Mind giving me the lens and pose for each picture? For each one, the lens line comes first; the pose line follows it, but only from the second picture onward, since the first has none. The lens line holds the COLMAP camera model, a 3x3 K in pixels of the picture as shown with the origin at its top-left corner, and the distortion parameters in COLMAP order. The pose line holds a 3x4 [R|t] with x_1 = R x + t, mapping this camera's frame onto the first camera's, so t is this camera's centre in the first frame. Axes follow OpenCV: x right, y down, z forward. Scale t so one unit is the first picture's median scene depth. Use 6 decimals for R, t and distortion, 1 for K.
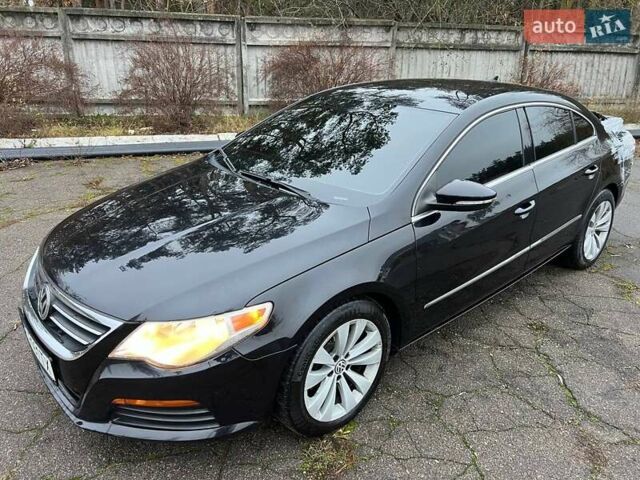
lens RADIAL K [[481.8, 0, 319.1], [0, 481.8, 237.5], [0, 0, 1]] dist [0.058101, -0.055966]
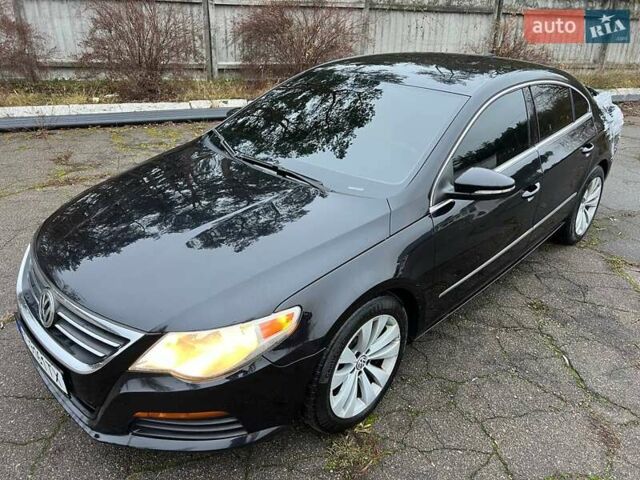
lens RADIAL K [[481.8, 0, 321.4], [0, 481.8, 236.6], [0, 0, 1]] dist [0.058101, -0.055966]
pose [[0.997070, -0.021625, 0.073374, -0.075299], [0.016189, 0.997135, 0.073890, -0.045224], [-0.074762, -0.072486, 0.994563, 0.033591]]
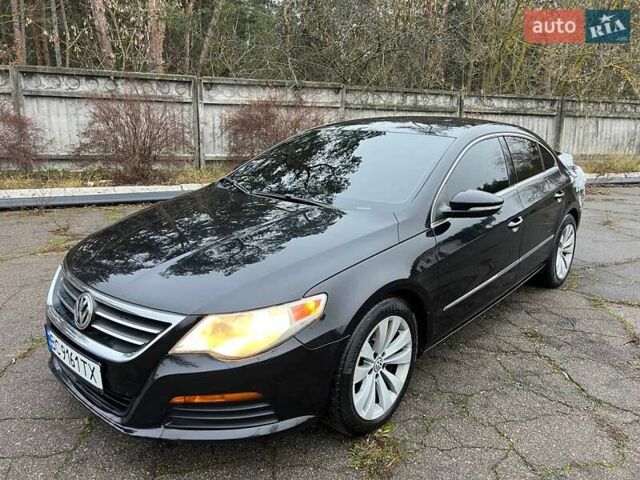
lens RADIAL K [[481.8, 0, 318.7], [0, 481.8, 240.8], [0, 0, 1]] dist [0.058101, -0.055966]
pose [[0.992186, -0.025459, 0.122146, -0.146245], [0.039944, 0.992252, -0.117648, 0.087586], [-0.118204, 0.121607, 0.985515, -0.026616]]
